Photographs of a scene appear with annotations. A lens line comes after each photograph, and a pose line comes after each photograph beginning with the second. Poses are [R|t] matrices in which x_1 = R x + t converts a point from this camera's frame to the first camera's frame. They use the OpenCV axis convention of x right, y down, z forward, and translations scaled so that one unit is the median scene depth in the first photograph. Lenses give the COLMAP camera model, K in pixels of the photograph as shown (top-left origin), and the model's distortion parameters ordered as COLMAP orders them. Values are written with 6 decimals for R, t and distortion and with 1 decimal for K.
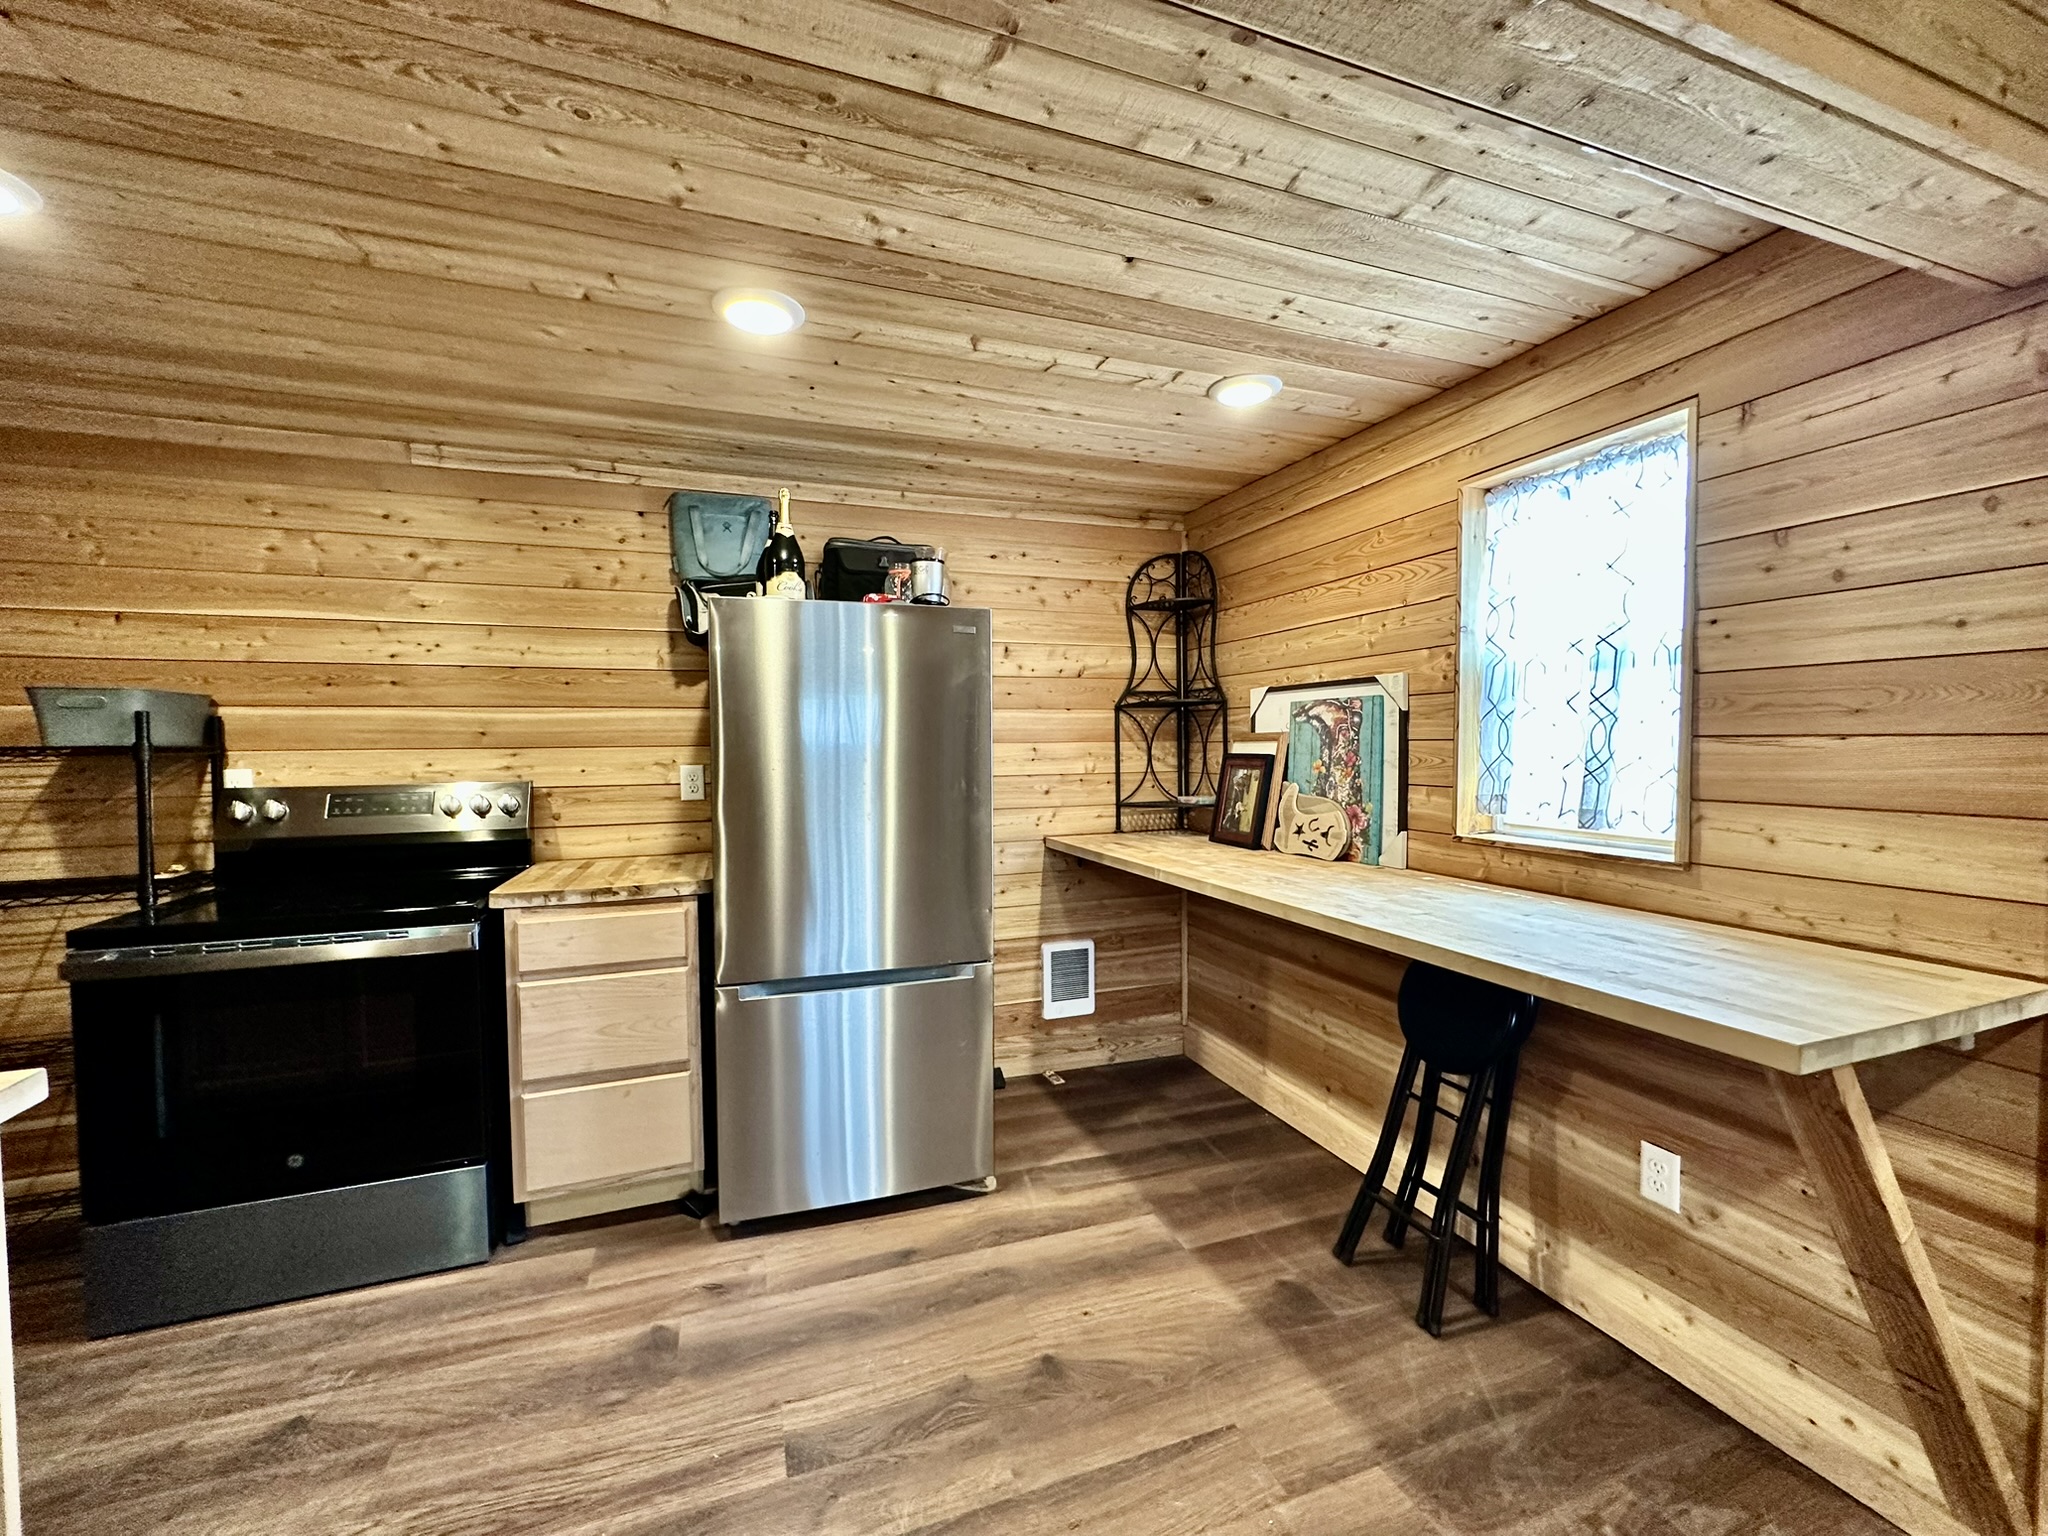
lens RADIAL K [[815.8, 0, 1024.0], [0, 815.8, 768.0], [0, 0, 1]] dist [0.000519, -0.000015]
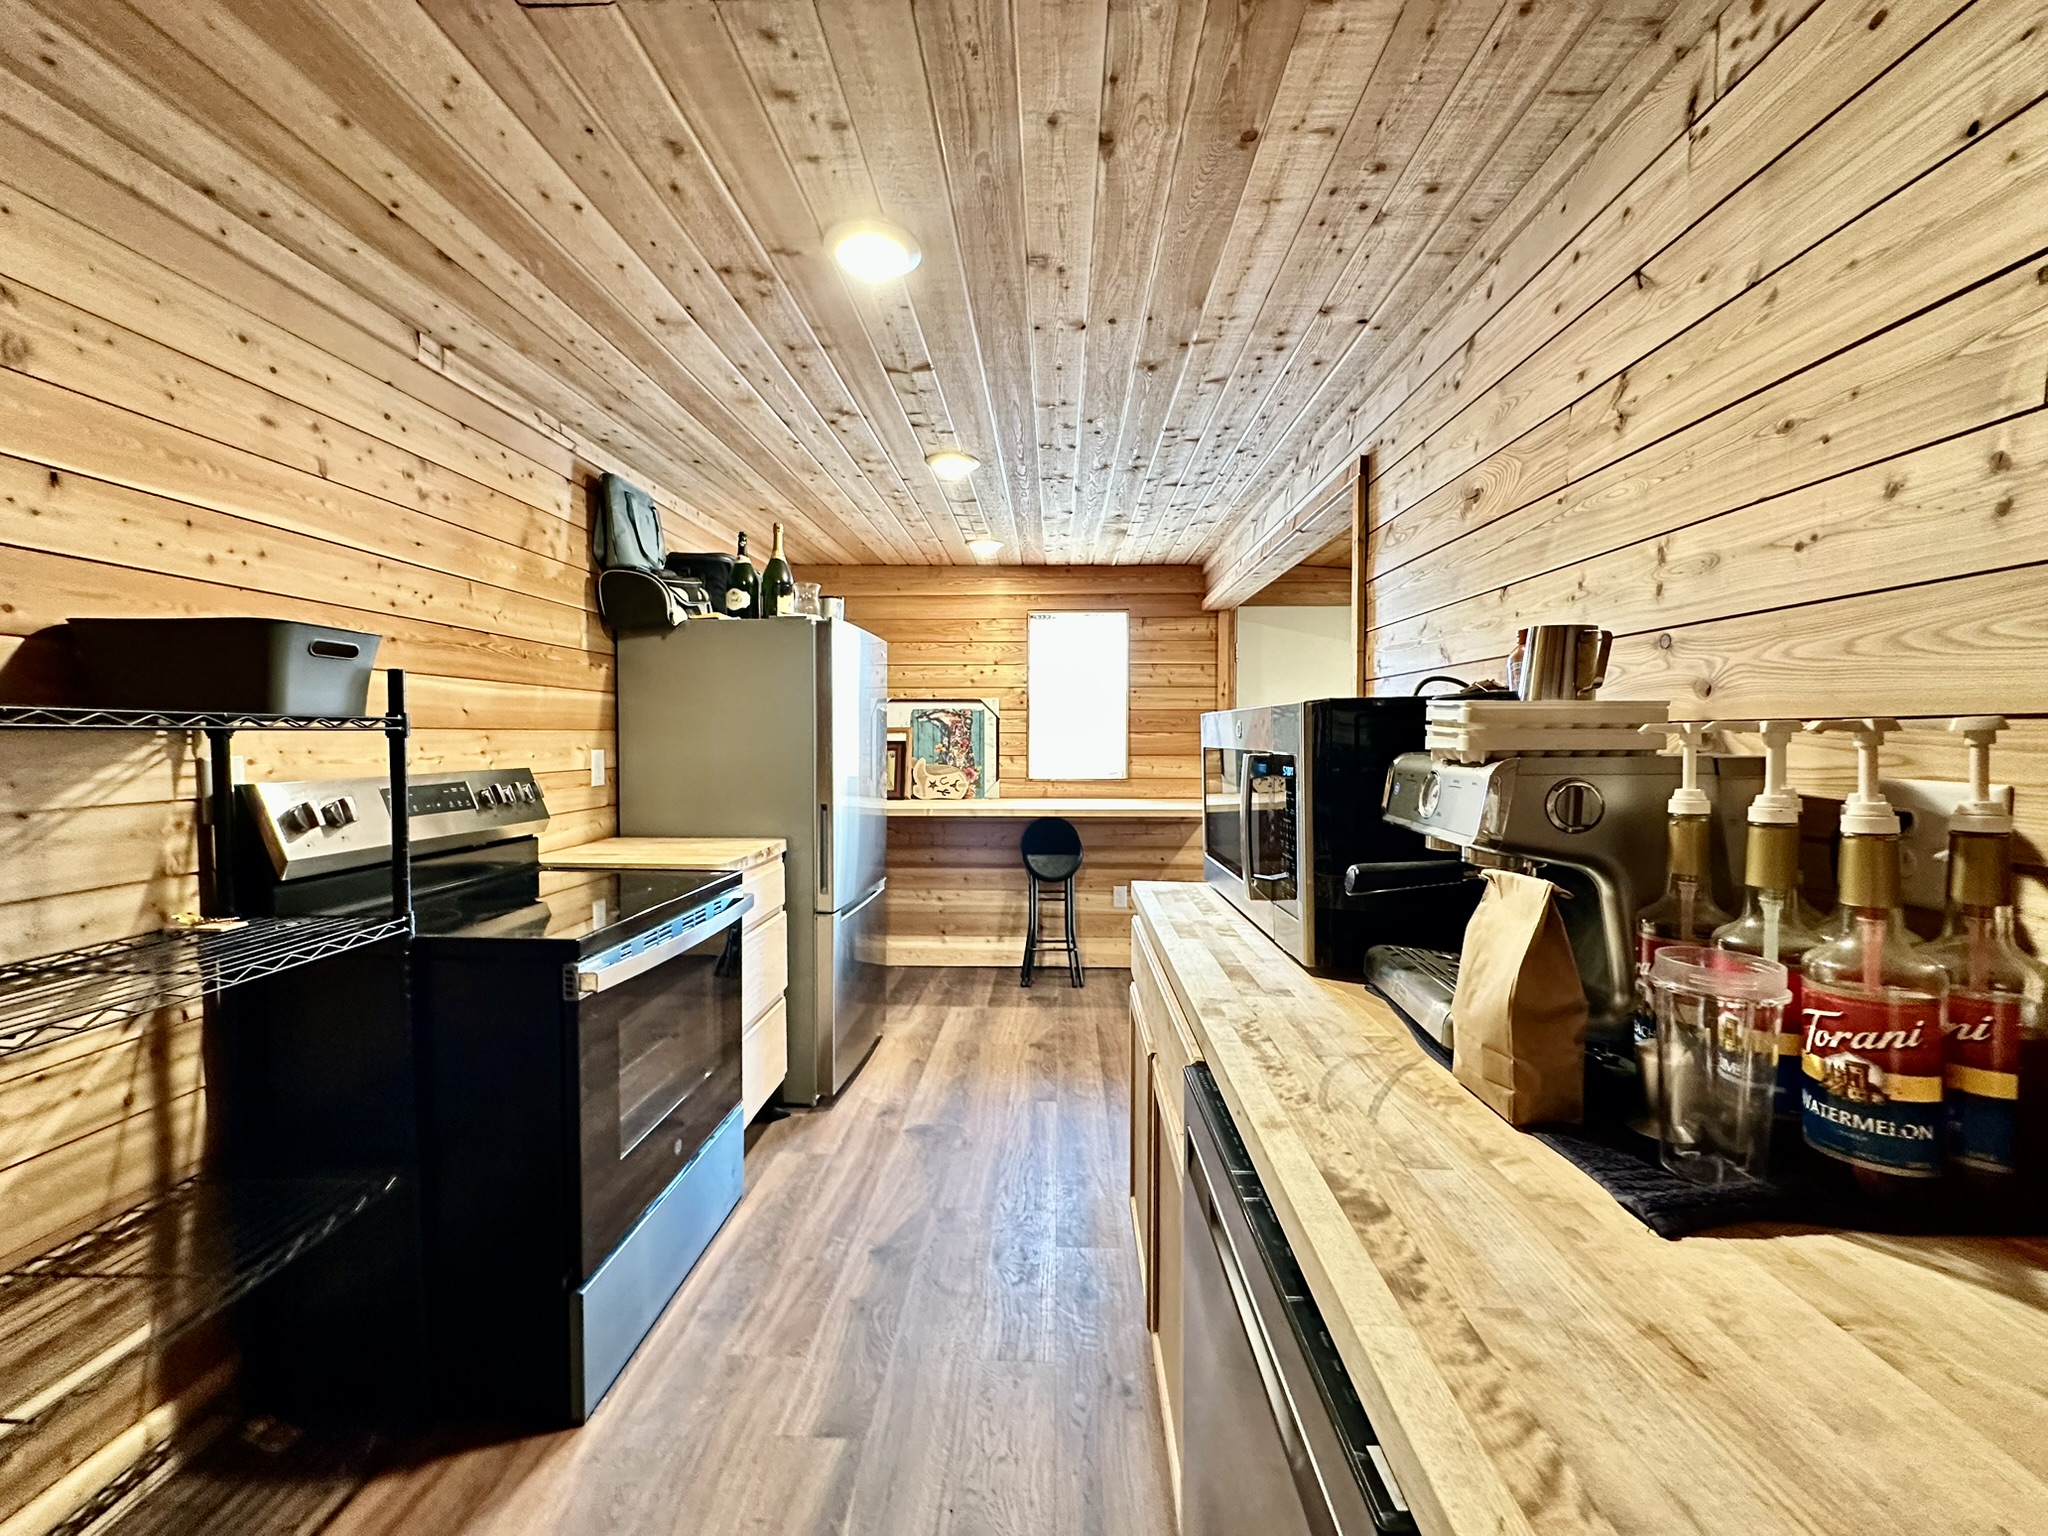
lens RADIAL K [[815.8, 0, 1024.0], [0, 815.8, 768.0], [0, 0, 1]] dist [0.000519, -0.000015]
pose [[0.382828, -0.027156, 0.923420, -1.334854], [0.025198, 0.999503, 0.018947, 0.015093], [-0.923476, 0.016014, 0.383322, 0.190785]]
